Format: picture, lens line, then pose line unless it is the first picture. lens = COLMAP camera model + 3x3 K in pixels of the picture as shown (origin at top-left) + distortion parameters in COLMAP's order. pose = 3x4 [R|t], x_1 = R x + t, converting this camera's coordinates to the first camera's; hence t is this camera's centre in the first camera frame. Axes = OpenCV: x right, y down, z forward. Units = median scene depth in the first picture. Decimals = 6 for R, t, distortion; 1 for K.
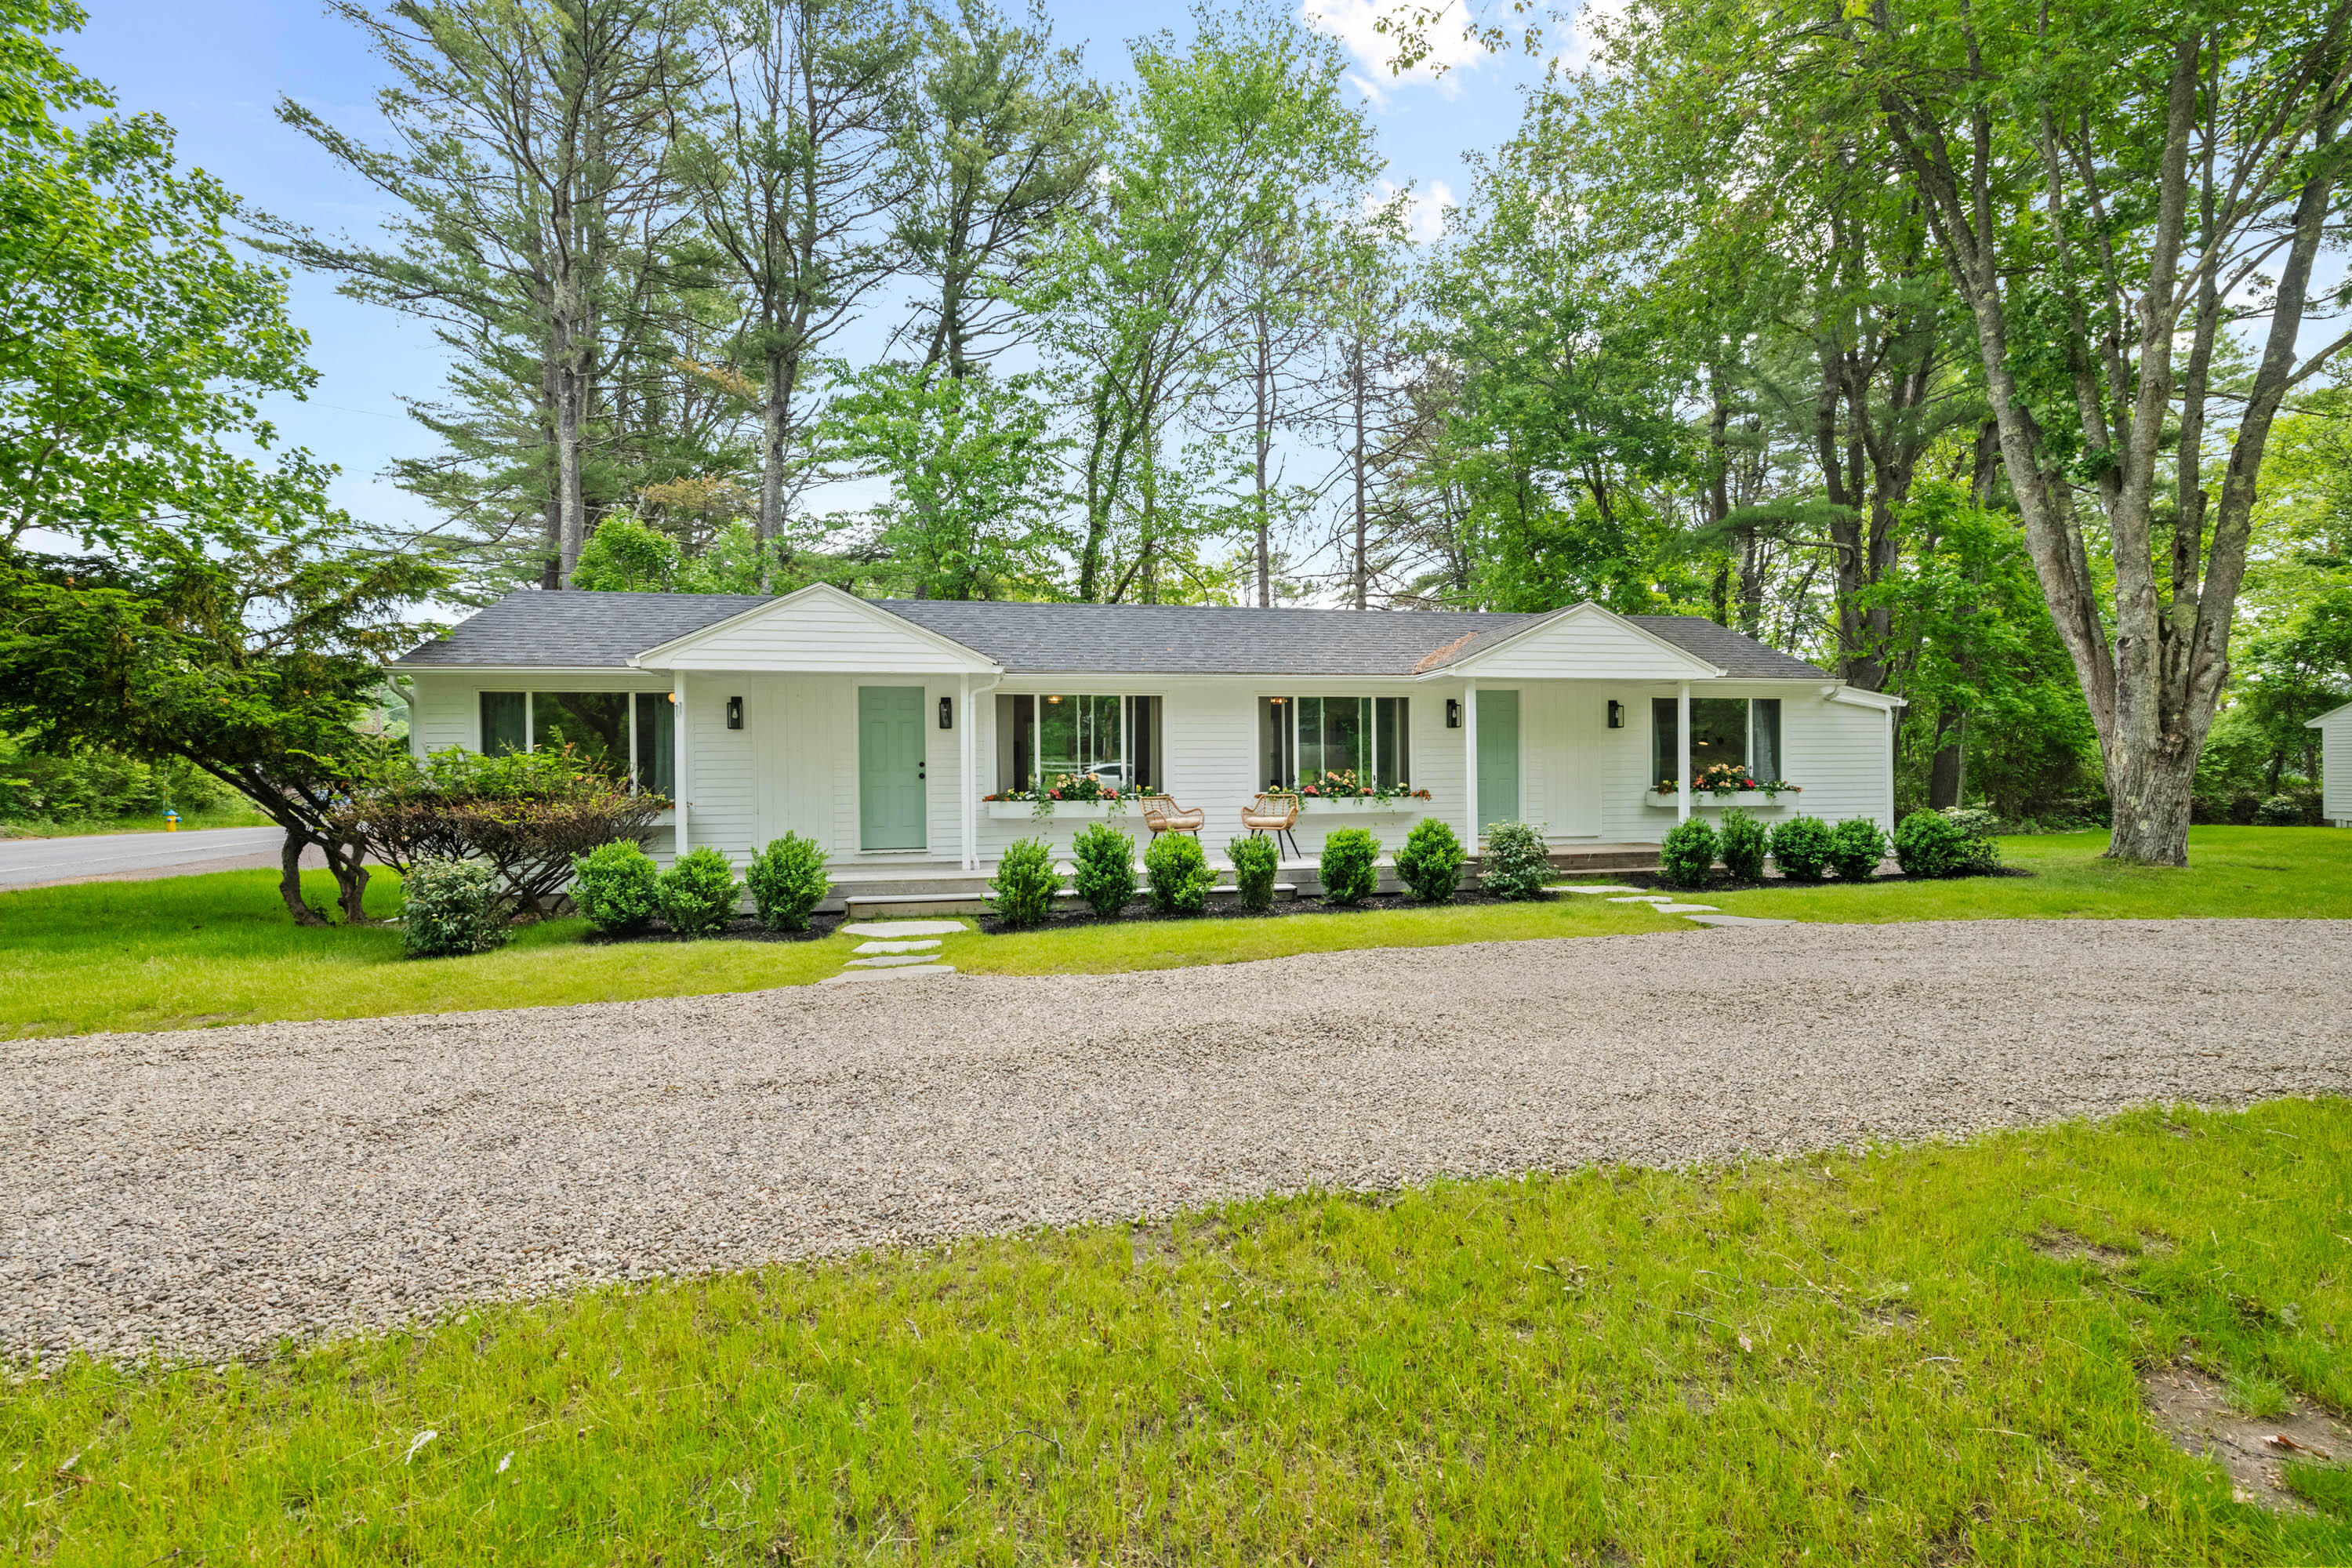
lens RADIAL K [[925.7, 0, 1160.2], [0, 925.7, 783.2], [0, 0, 1]] dist [-0.008925, -0.000771]
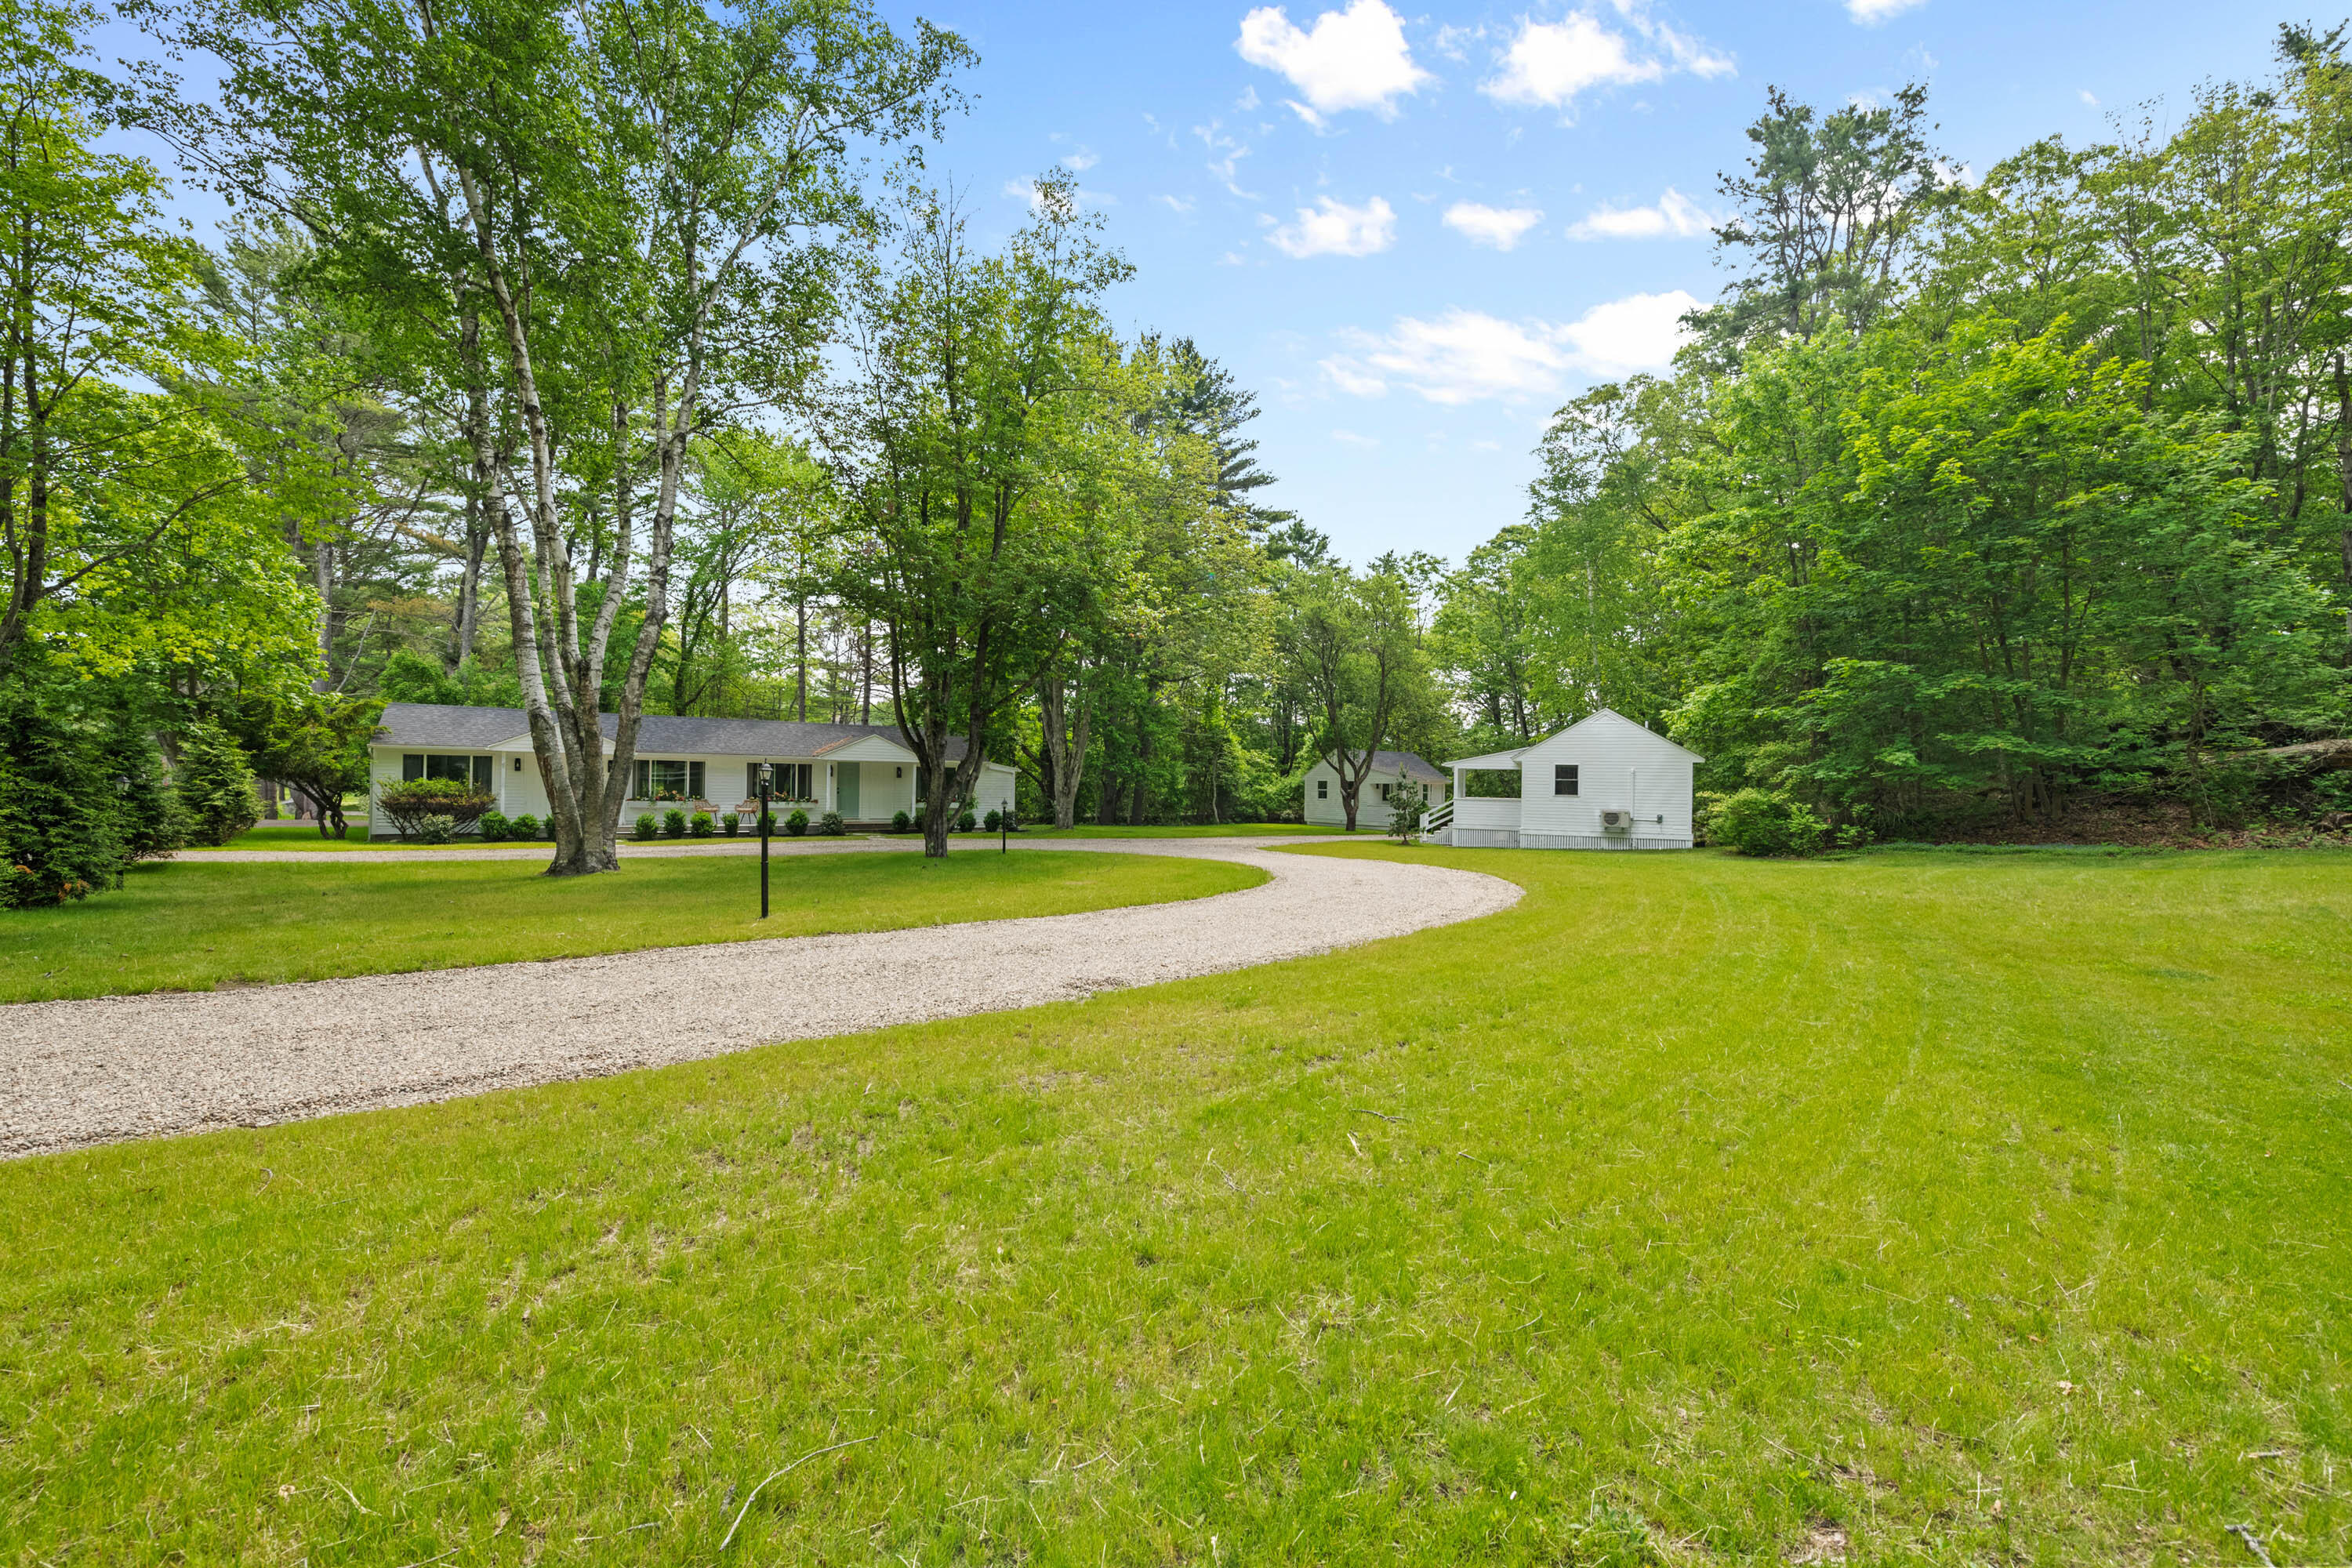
lens RADIAL K [[925.7, 0, 1185.1], [0, 925.7, 790.8], [0, 0, 1]] dist [-0.008925, -0.000771]
pose [[0.918114, 0.018190, 0.395899, 0.211966], [-0.013102, 0.999793, -0.015552, 0.007941], [-0.396100, 0.009091, 0.918162, -1.891405]]
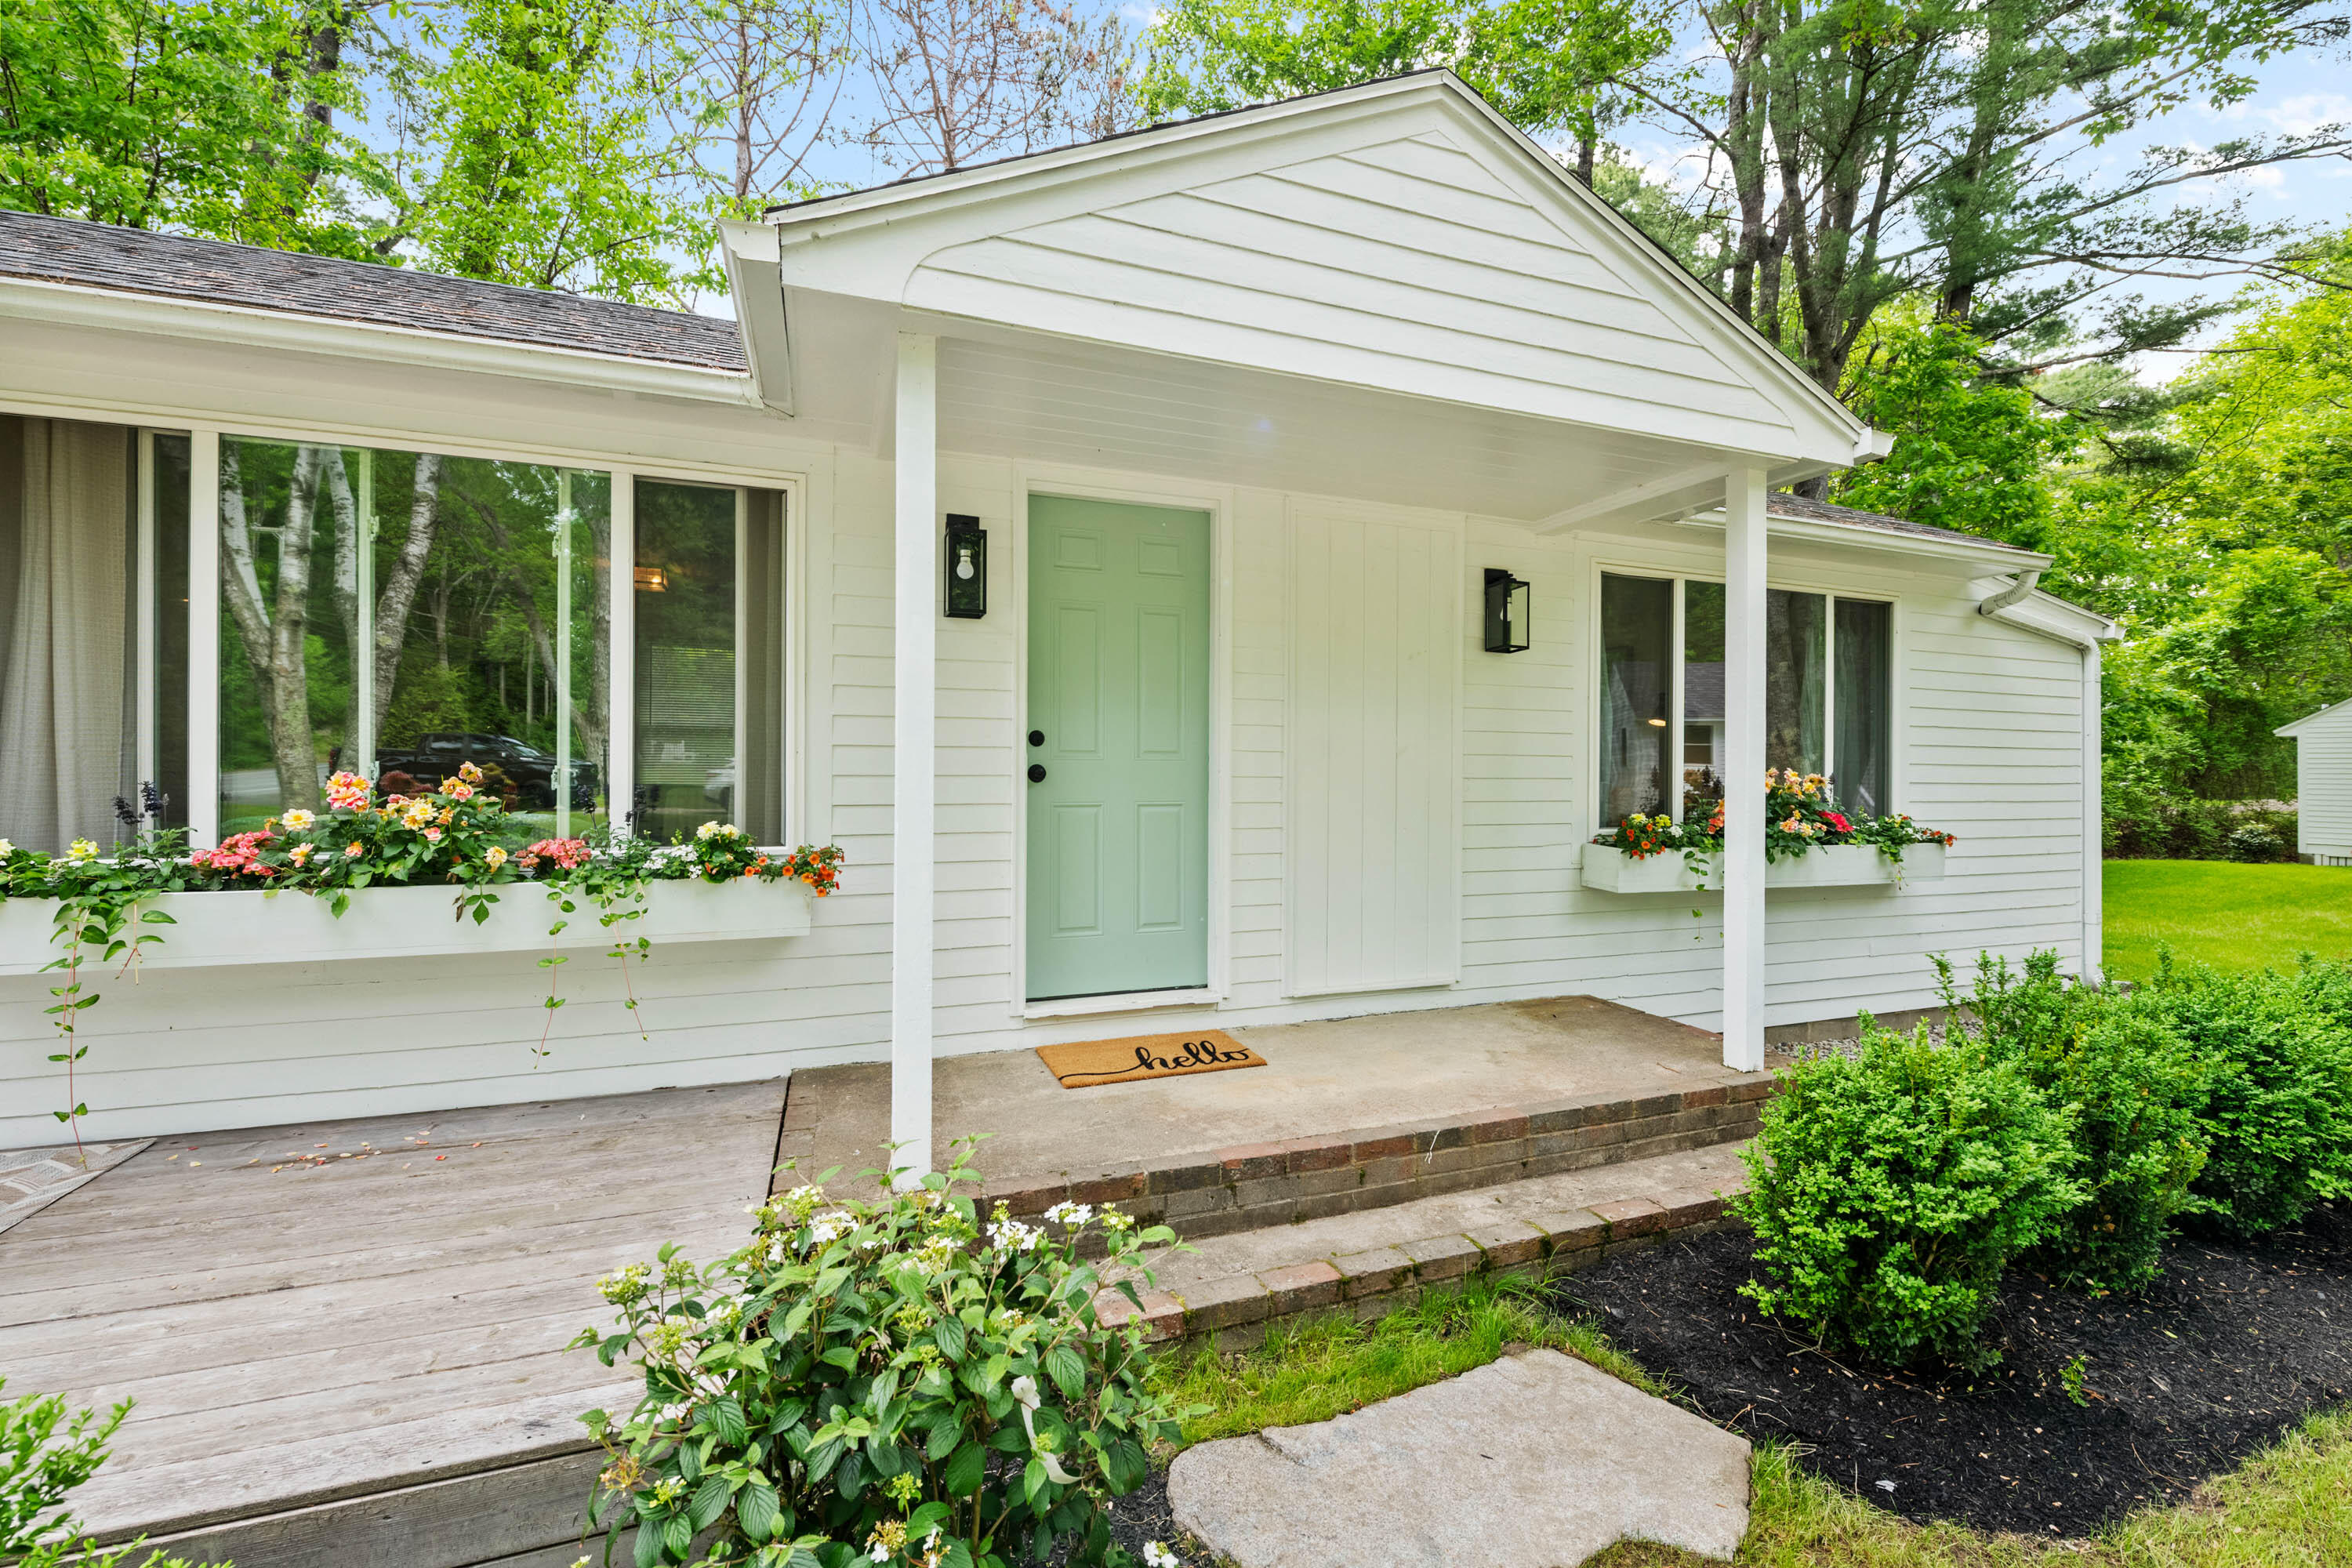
lens RADIAL K [[993.6, 0, 1184.3], [0, 993.6, 787.3], [0, 0, 1]] dist [-0.011572, 0.000171]
pose [[0.978525, 0.011935, 0.205783, 0.334710], [-0.012309, 0.999924, 0.000540, -0.011698], [-0.205761, -0.003062, 0.978598, 0.732649]]
